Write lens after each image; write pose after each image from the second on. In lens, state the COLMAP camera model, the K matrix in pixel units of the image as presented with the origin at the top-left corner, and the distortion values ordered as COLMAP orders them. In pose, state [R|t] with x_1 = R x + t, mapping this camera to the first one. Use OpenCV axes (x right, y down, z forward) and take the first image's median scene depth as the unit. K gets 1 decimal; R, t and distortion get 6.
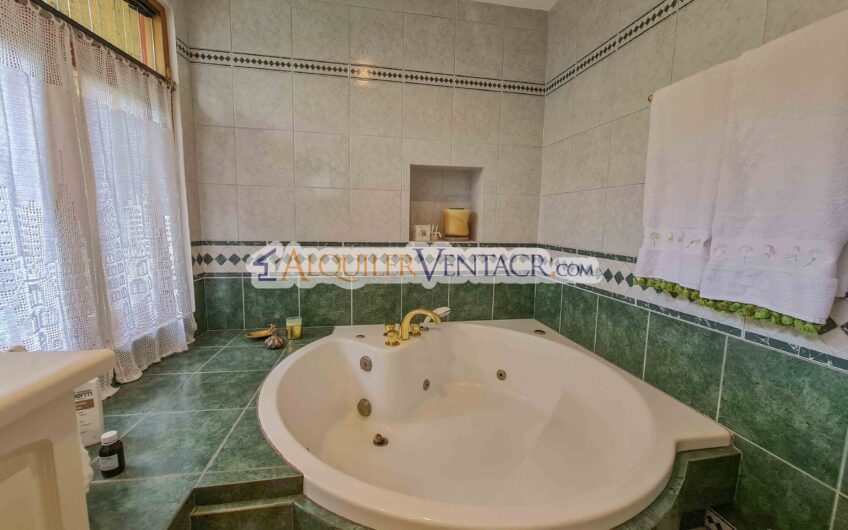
lens RADIAL K [[344.6, 0, 415.5], [0, 344.6, 265.0], [0, 0, 1]] dist [-0.008091, 0.002644]
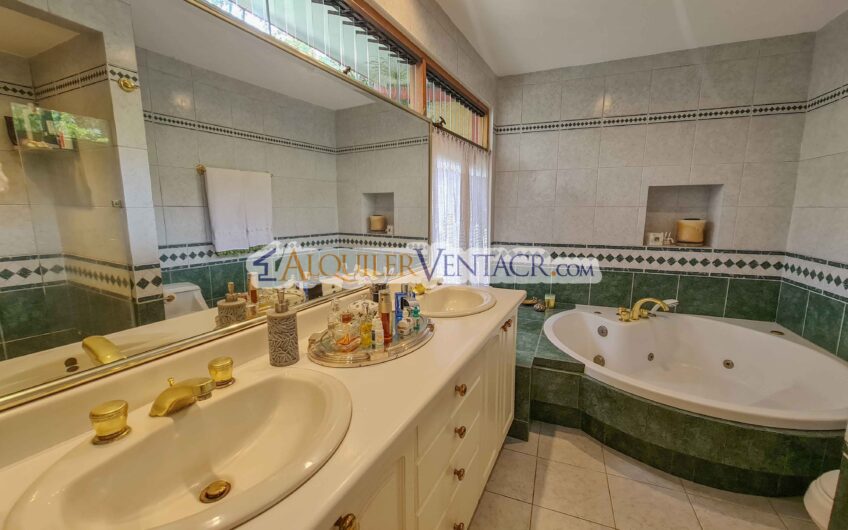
lens RADIAL K [[344.6, 0, 418.9], [0, 344.6, 263.1], [0, 0, 1]] dist [-0.008091, 0.002644]
pose [[0.848733, 0.063536, -0.524990, -0.053751], [-0.050868, 0.997961, 0.038540, -0.012432], [0.526369, -0.006005, 0.850235, -0.562914]]
